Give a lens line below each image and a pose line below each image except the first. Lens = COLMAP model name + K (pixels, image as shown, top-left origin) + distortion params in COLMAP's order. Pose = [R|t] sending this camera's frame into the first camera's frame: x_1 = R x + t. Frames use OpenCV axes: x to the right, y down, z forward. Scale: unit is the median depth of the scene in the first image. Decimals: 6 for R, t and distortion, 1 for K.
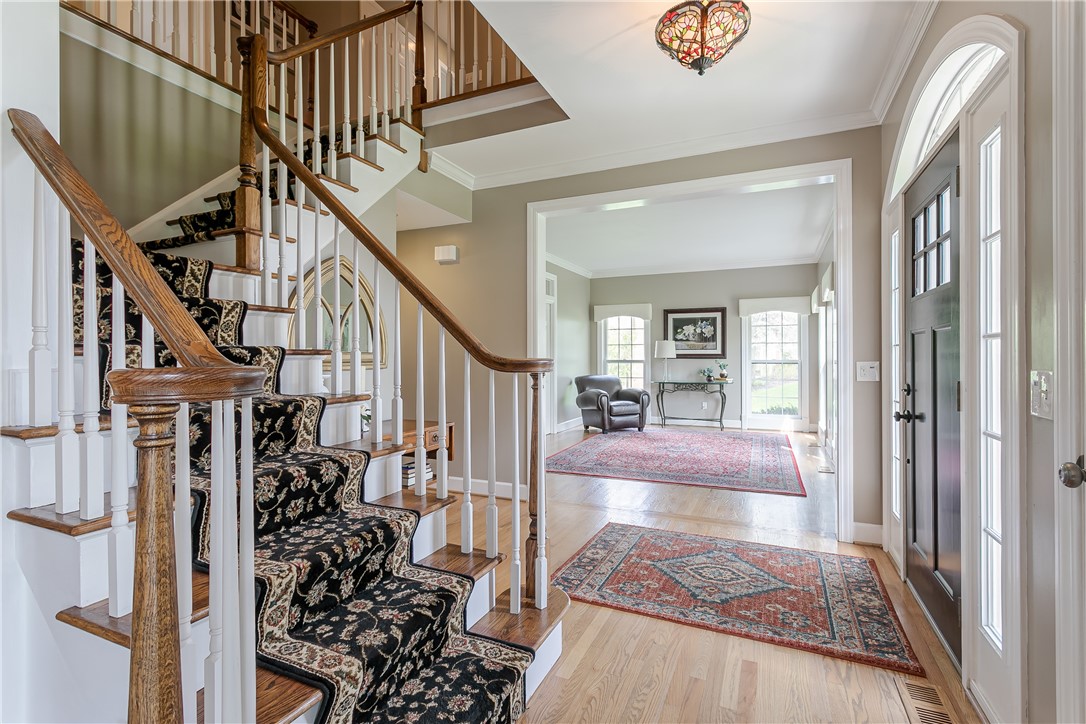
lens RADIAL K [[511.2, 0, 543.3], [0, 511.2, 360.0], [0, 0, 1]] dist [0.000827, 0.002832]
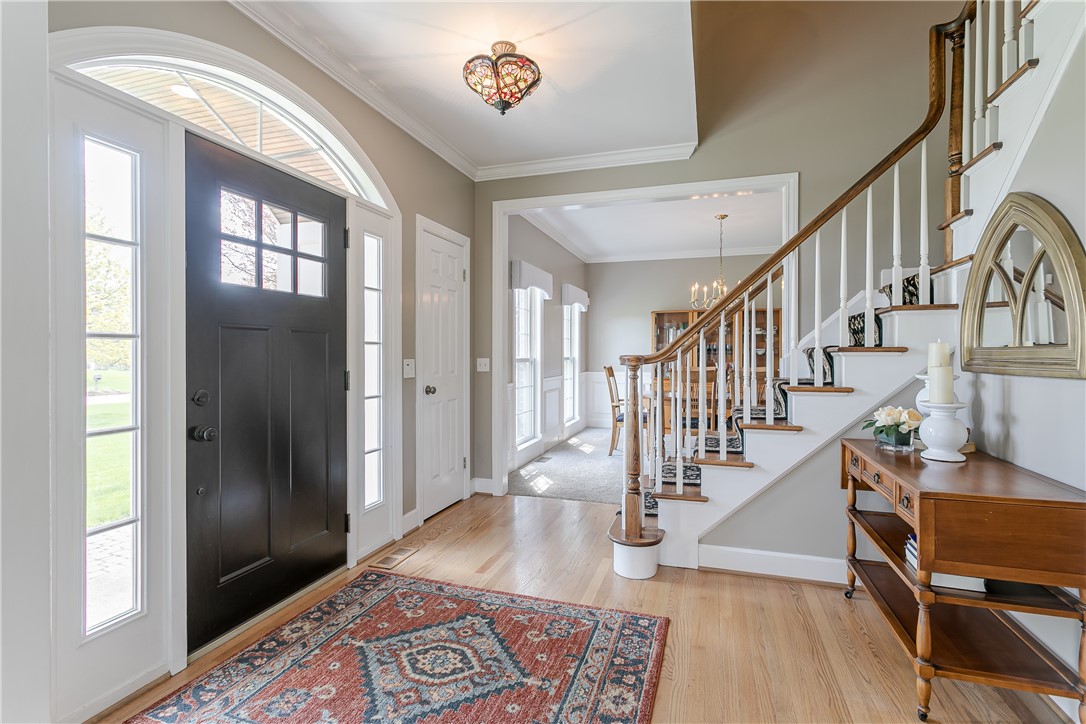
lens RADIAL K [[511.2, 0, 544.6], [0, 511.2, 355.6], [0, 0, 1]] dist [0.000827, 0.002832]
pose [[-0.993954, 0.004728, -0.109693, 0.088839], [0.003254, 0.999902, 0.013614, -0.004730], [0.109747, 0.013175, -0.993872, 0.563469]]
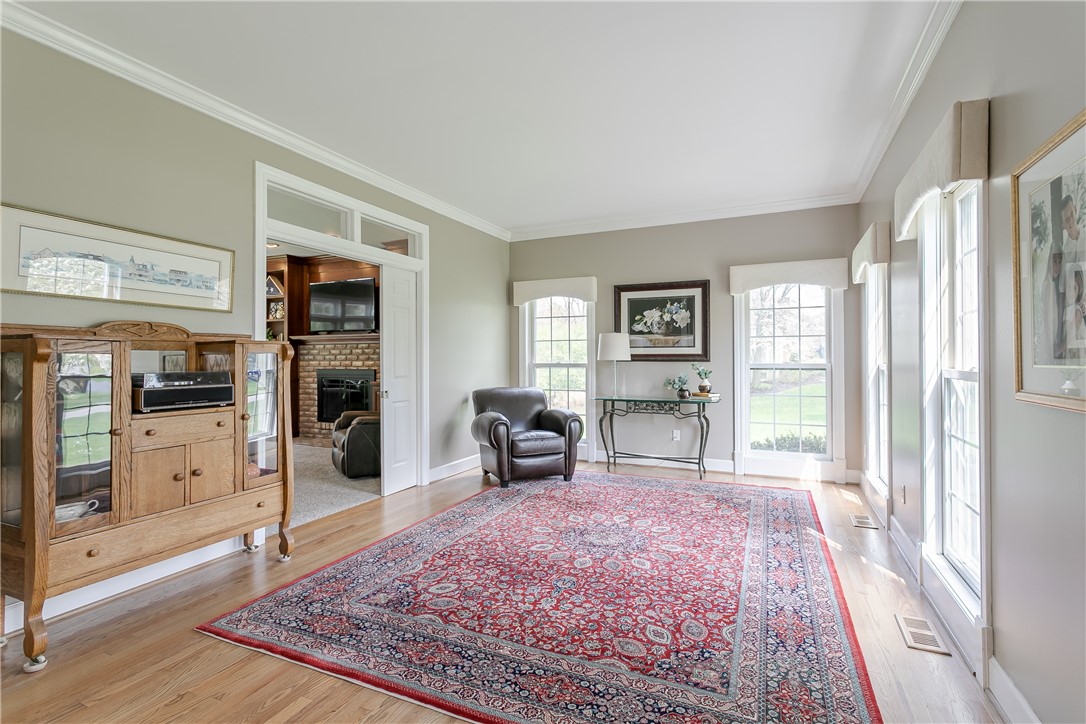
lens RADIAL K [[511.2, 0, 545.4], [0, 511.2, 358.1], [0, 0, 1]] dist [0.000827, 0.002832]
pose [[0.999969, 0.000166, -0.007836, 0.160931], [-0.000215, 0.999980, -0.006270, -0.003089], [0.007835, 0.006272, 0.999950, 0.370497]]
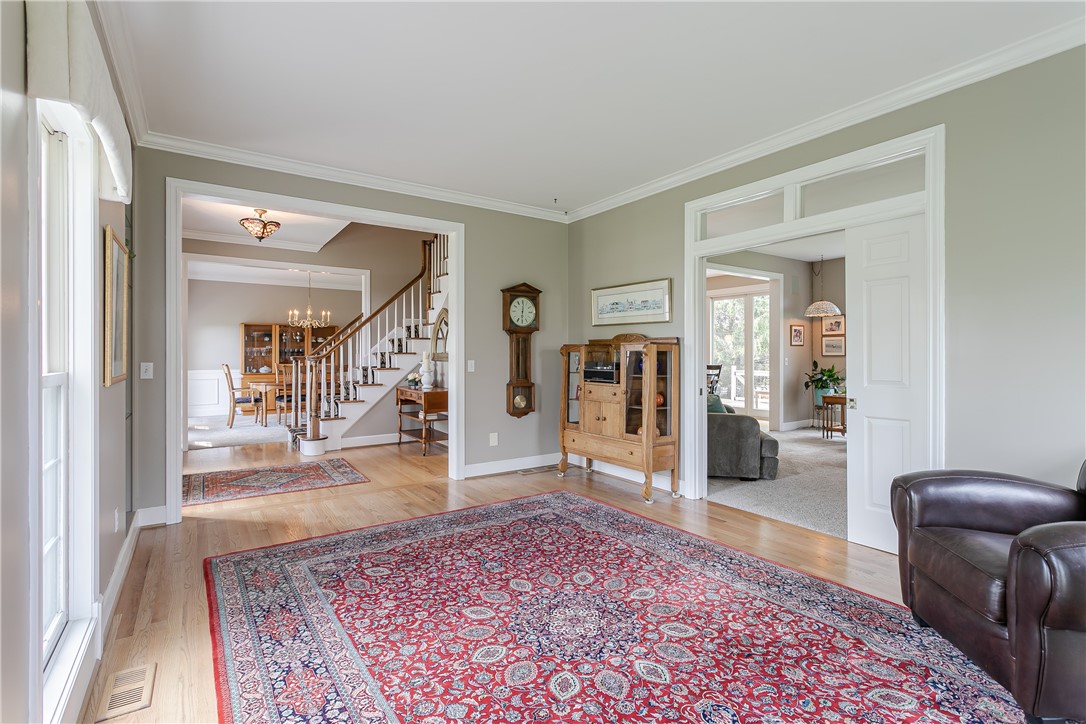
lens RADIAL K [[511.2, 0, 539.8], [0, 511.2, 354.5], [0, 0, 1]] dist [0.000827, 0.002832]
pose [[-0.528282, 0.003609, -0.849061, 0.443216], [-0.002858, 0.999978, 0.006028, -0.007628], [0.849064, 0.005611, -0.528260, 0.898009]]
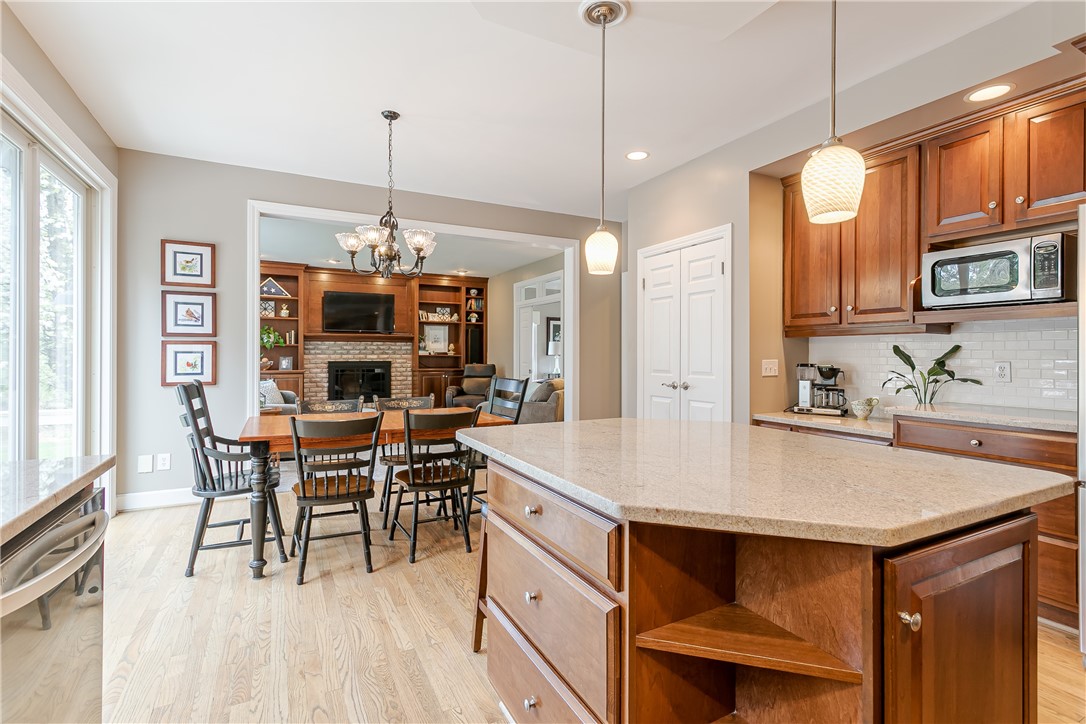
lens RADIAL K [[511.2, 0, 539.1], [0, 511.2, 353.5], [0, 0, 1]] dist [0.000827, 0.002832]
pose [[0.610354, 0.005370, 0.792111, -0.836086], [0.000970, 0.999971, -0.007526, 0.002465], [-0.792129, 0.005362, 0.610331, 0.240522]]
